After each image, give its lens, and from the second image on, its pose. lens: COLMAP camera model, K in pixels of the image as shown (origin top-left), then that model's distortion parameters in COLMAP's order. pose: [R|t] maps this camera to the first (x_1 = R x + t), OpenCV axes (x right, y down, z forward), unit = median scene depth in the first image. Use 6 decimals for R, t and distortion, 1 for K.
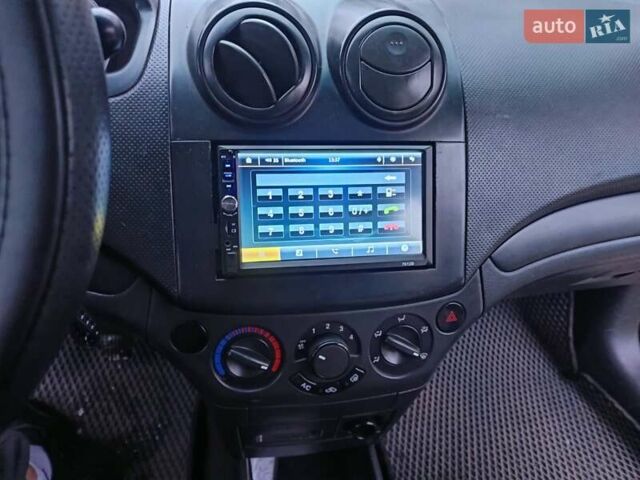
lens RADIAL K [[457.5, 0, 320.0], [0, 457.5, 240.0], [0, 0, 1]] dist [-0.000285, -0.000097]
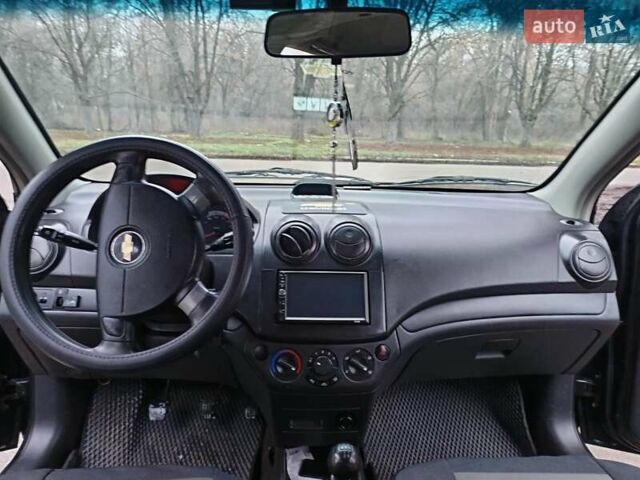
lens RADIAL K [[457.5, 0, 320.0], [0, 457.5, 240.0], [0, 0, 1]] dist [-0.000285, -0.000097]
pose [[0.990830, -0.015461, -0.134231, 0.300846], [-0.034584, 0.931319, -0.362559, 0.474509], [0.130617, 0.363876, 0.922244, -1.201318]]
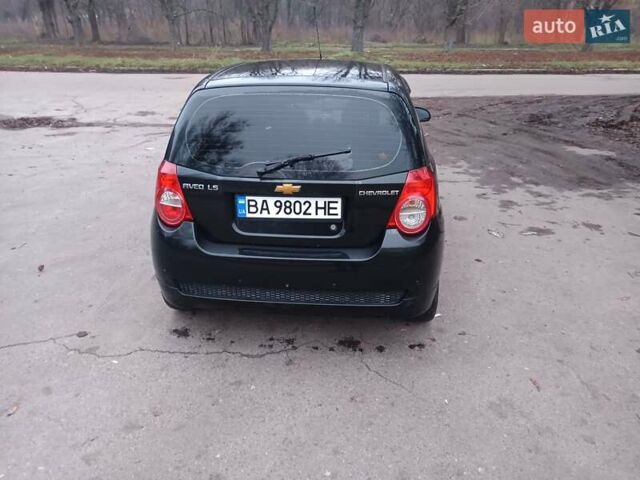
lens RADIAL K [[456.1, 0, 320.0], [0, 456.1, 240.0], [0, 0, 1]] dist [0.055046, 0.000708]
pose [[0.962532, 0.043904, -0.267591, 0.438912], [-0.092196, 0.981004, -0.170676, 0.666703], [0.255015, 0.188952, 0.948296, -1.596776]]
